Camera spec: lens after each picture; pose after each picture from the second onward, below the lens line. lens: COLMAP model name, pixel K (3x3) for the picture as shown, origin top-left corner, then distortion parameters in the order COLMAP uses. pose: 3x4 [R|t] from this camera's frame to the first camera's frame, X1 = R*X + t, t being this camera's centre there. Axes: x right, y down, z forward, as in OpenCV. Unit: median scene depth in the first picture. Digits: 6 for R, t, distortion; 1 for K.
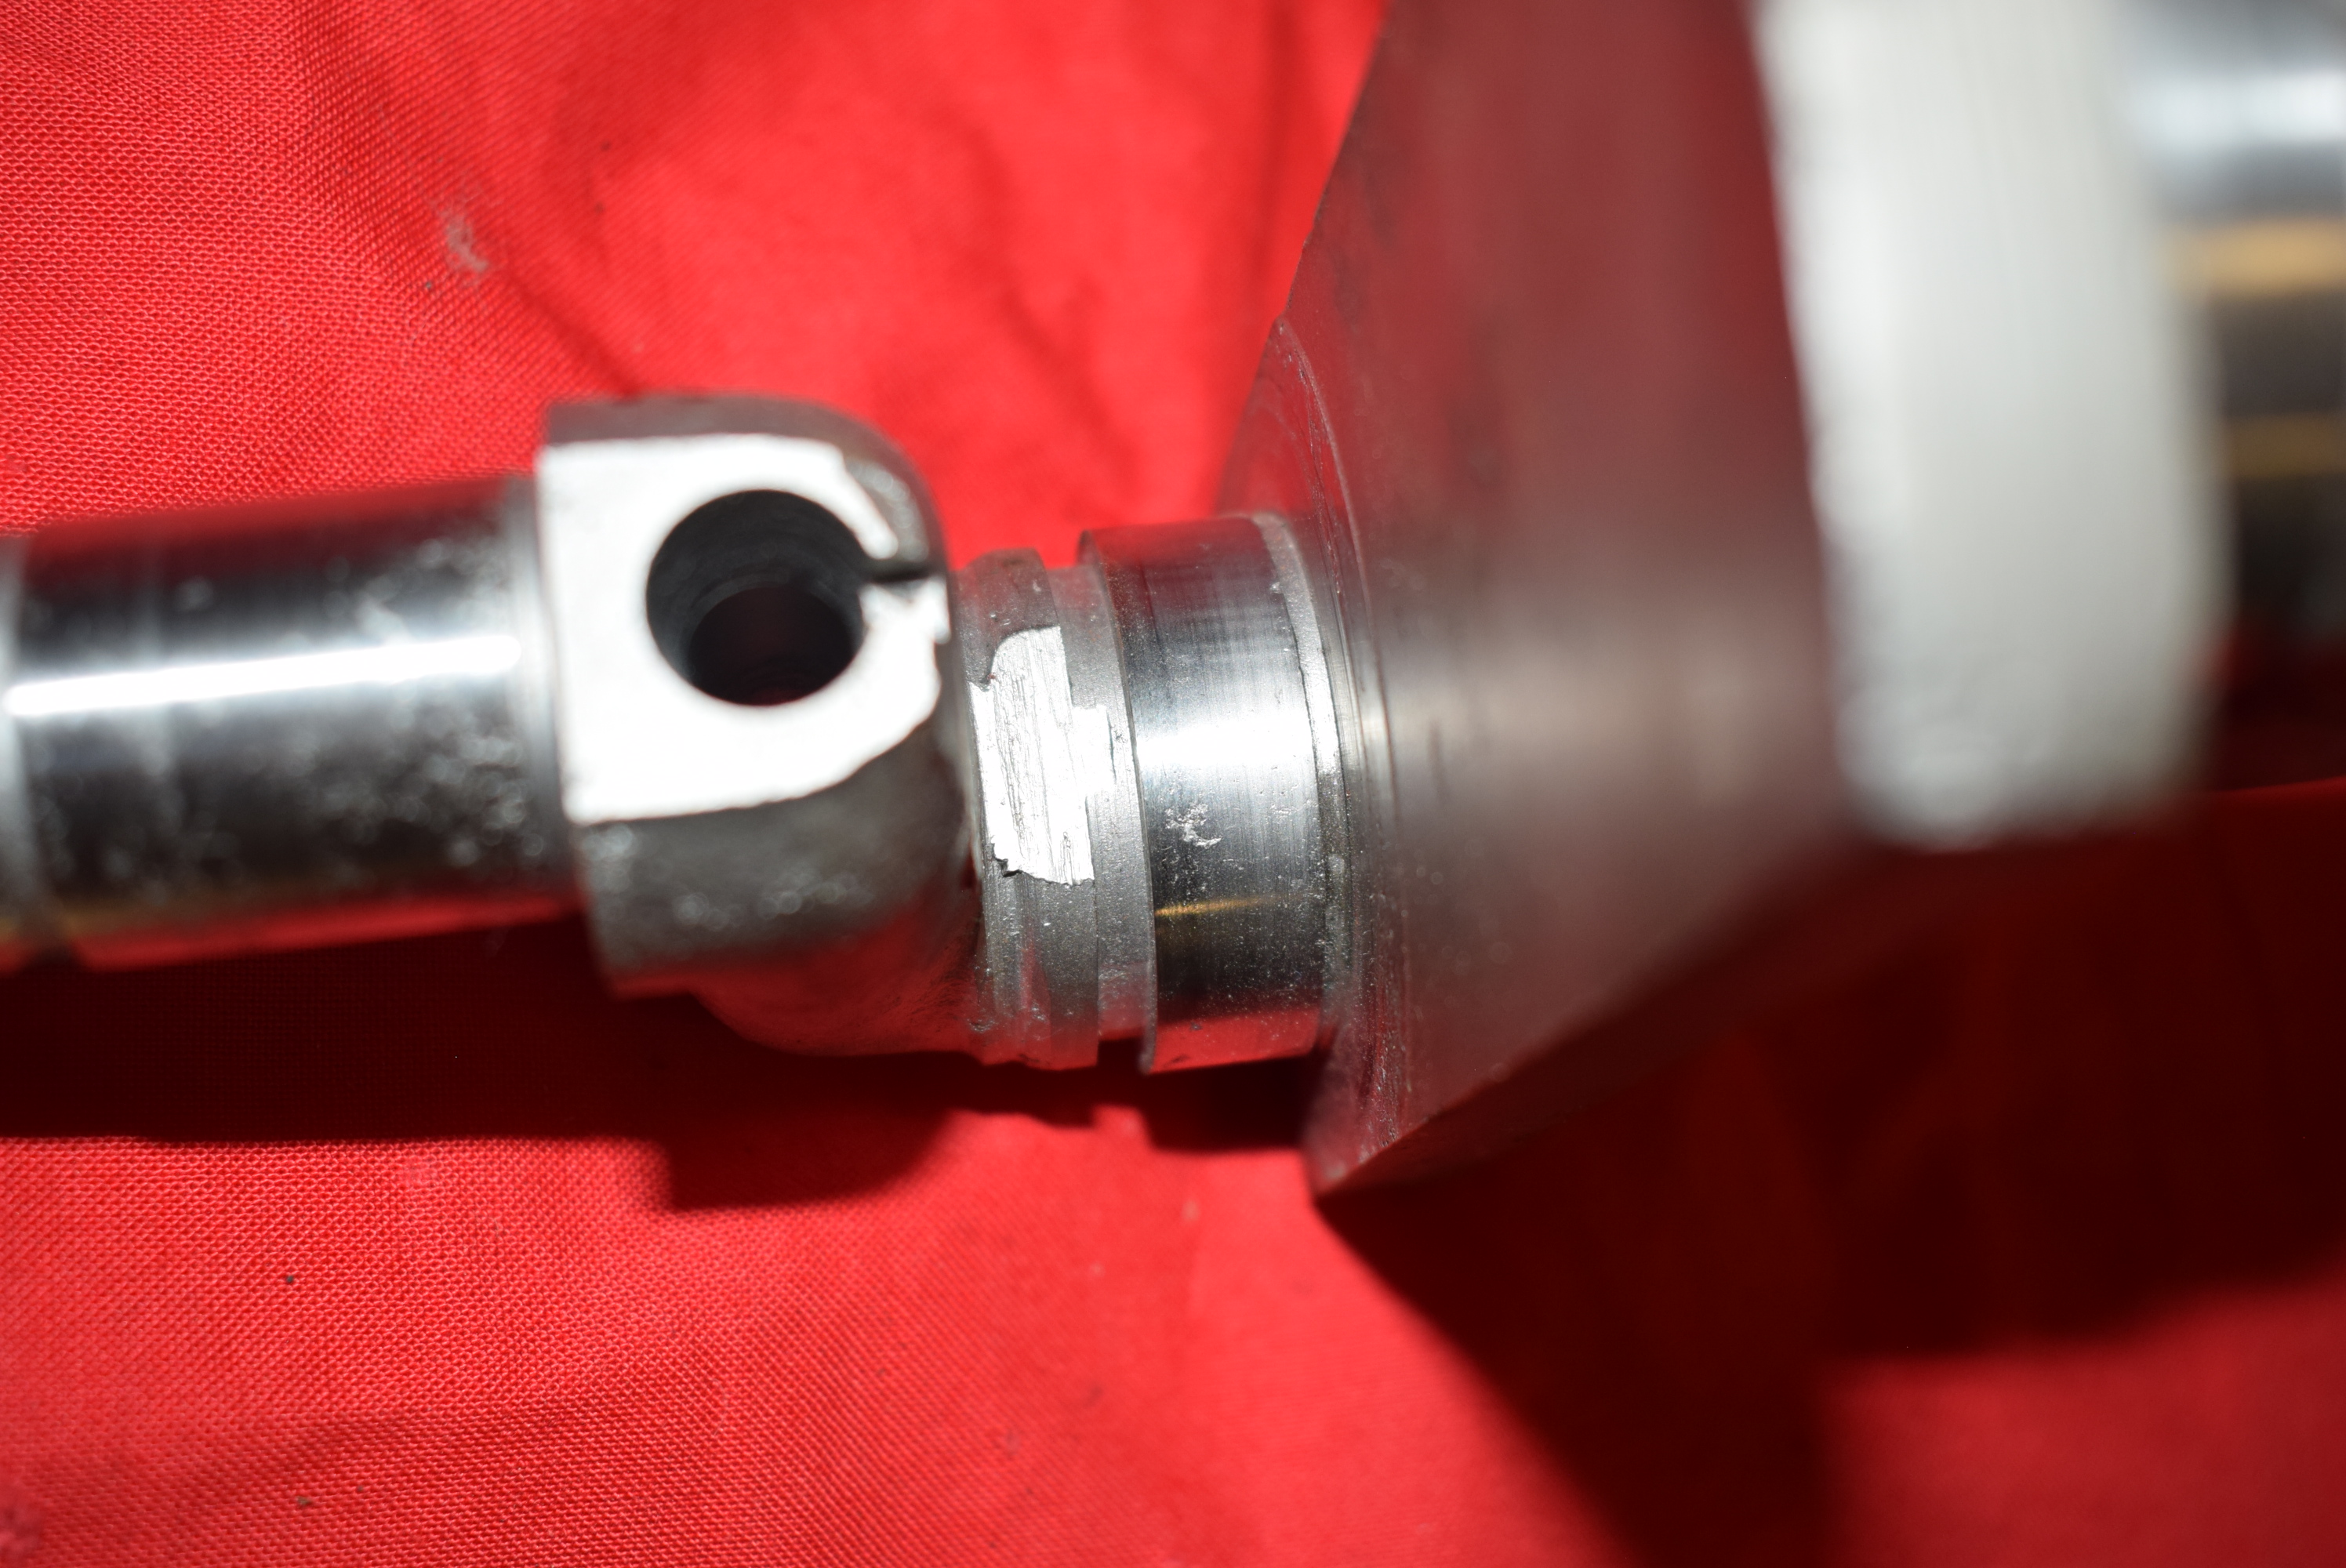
lens RADIAL K [[2830.9, 0, 1173.0], [0, 2830.9, 784.0], [0, 0, 1]] dist [-0.061413, 0.006309]
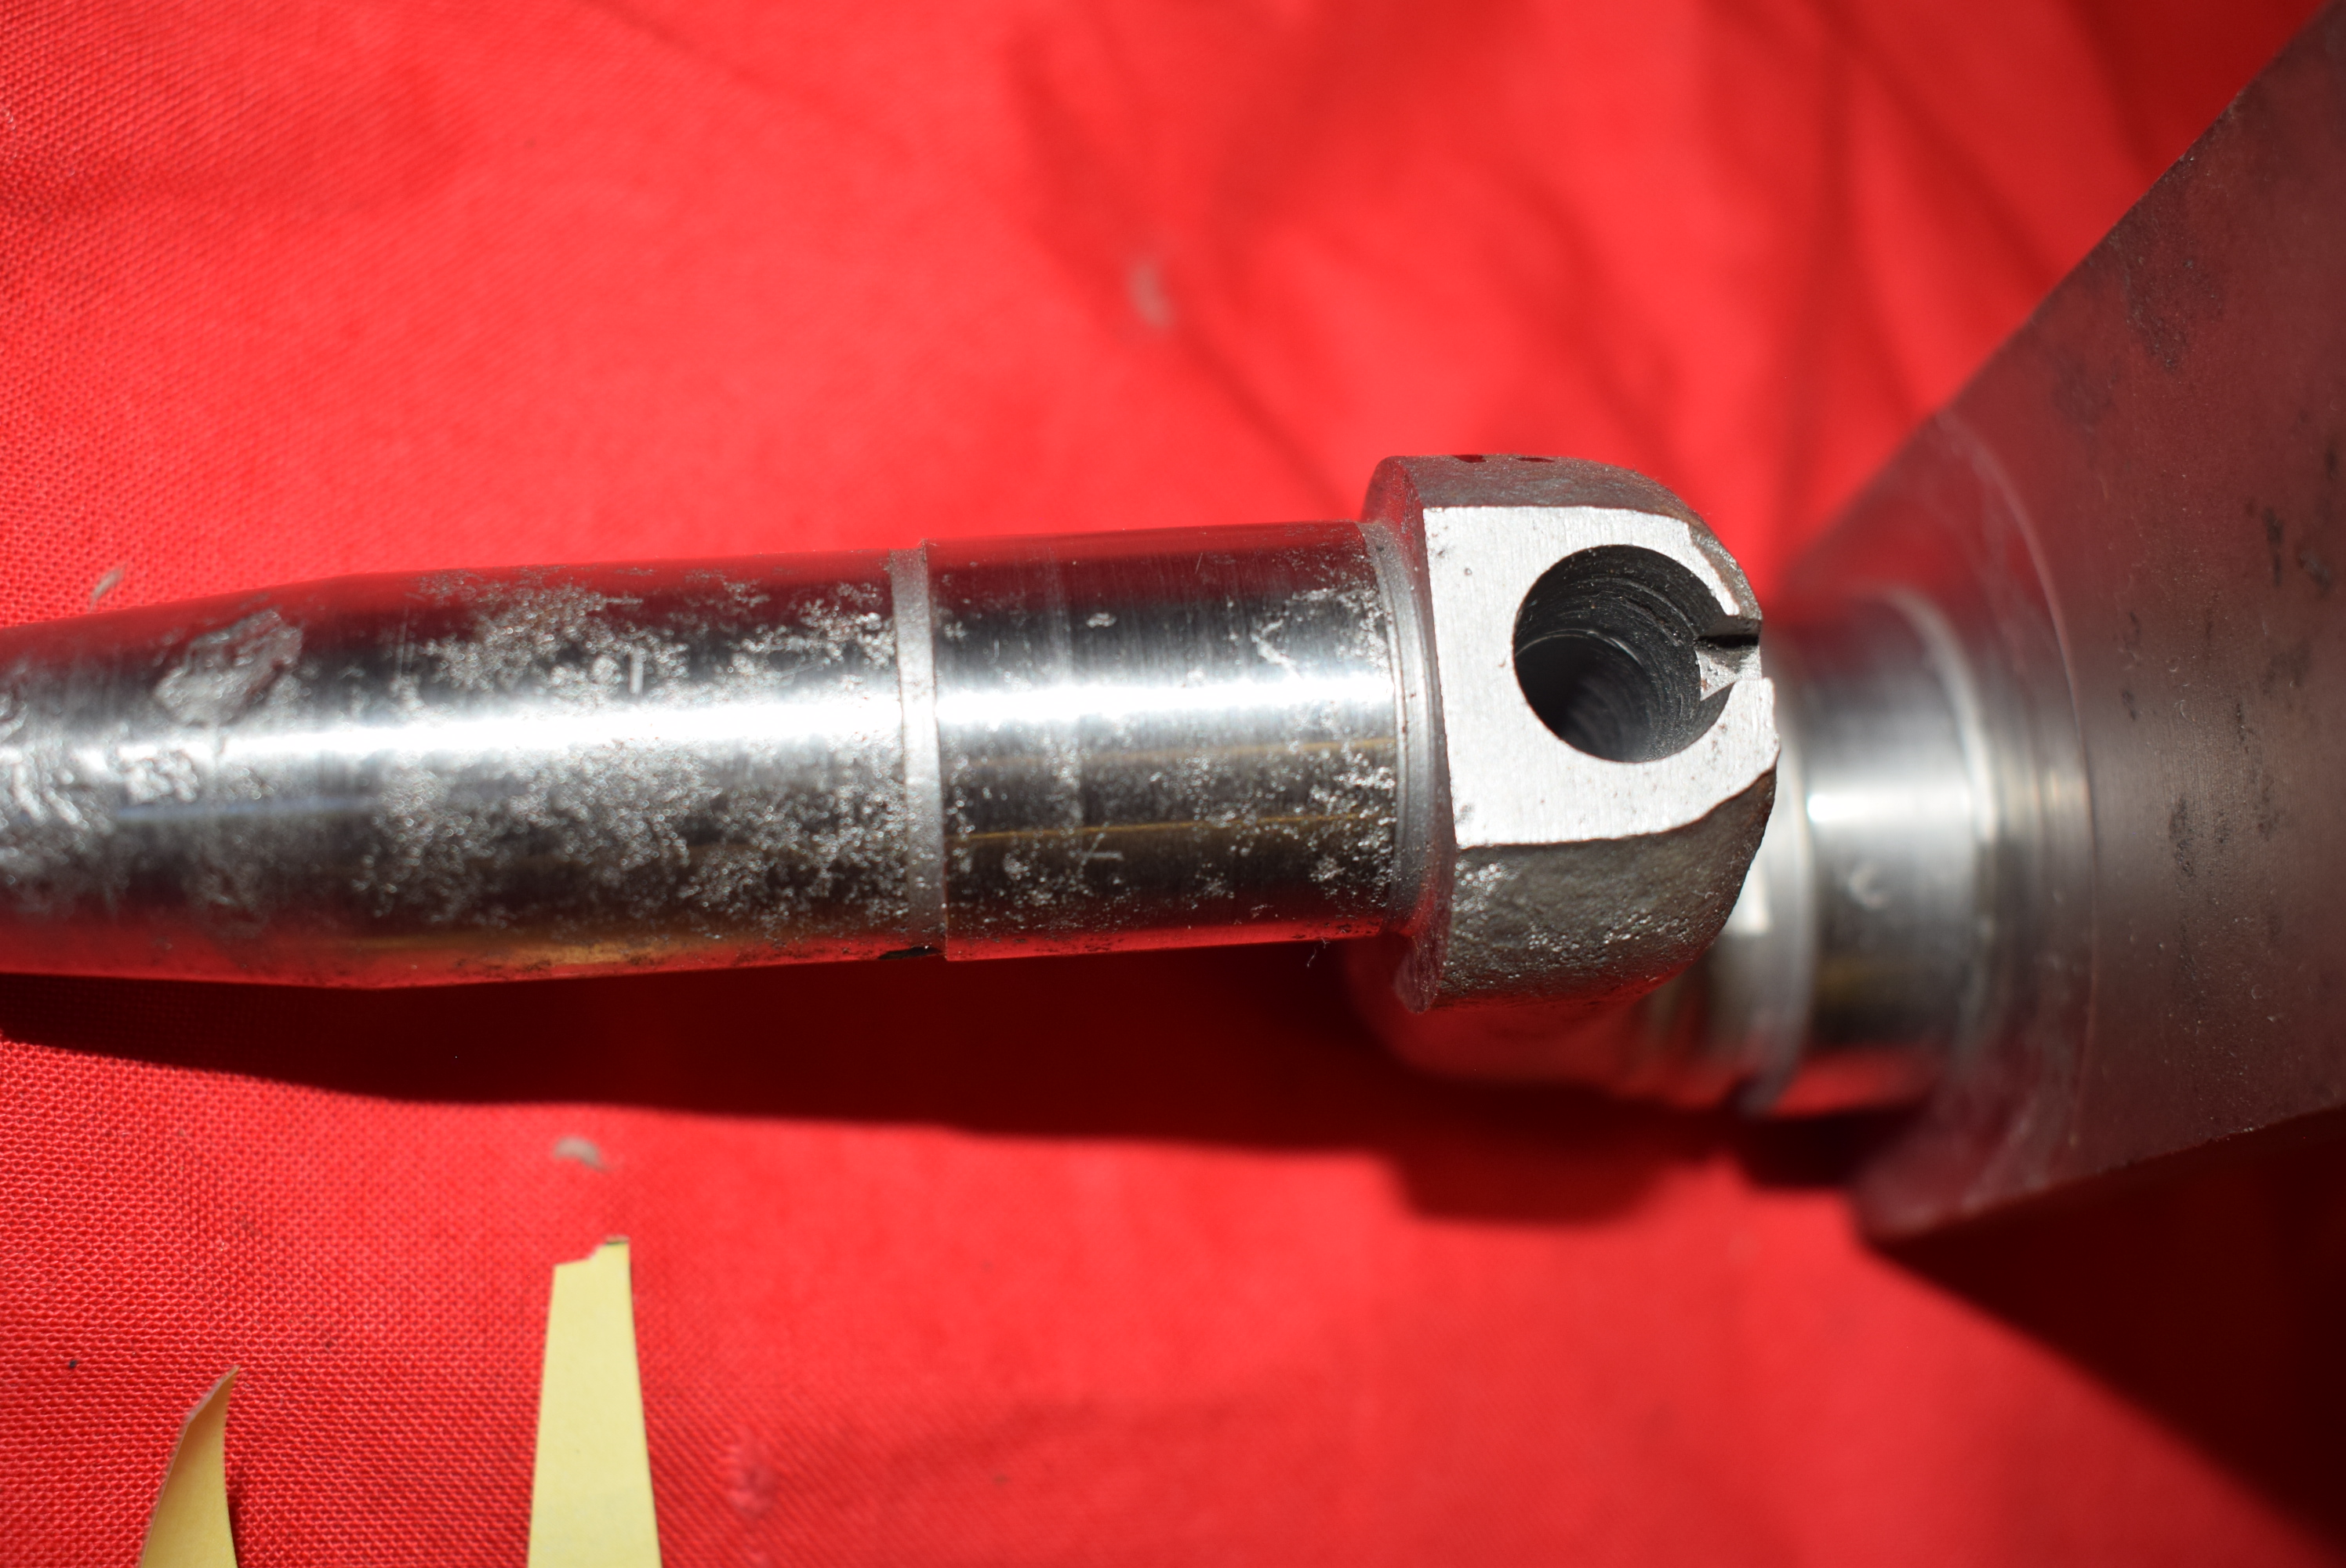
lens RADIAL K [[2830.9, 0, 1173.0], [0, 2830.9, 784.0], [0, 0, 1]] dist [-0.061413, 0.006309]
pose [[0.998521, 0.053582, -0.009172, -0.261491], [-0.053718, 0.998440, -0.015254, 0.008464], [0.008340, 0.015724, 0.999842, -0.066292]]
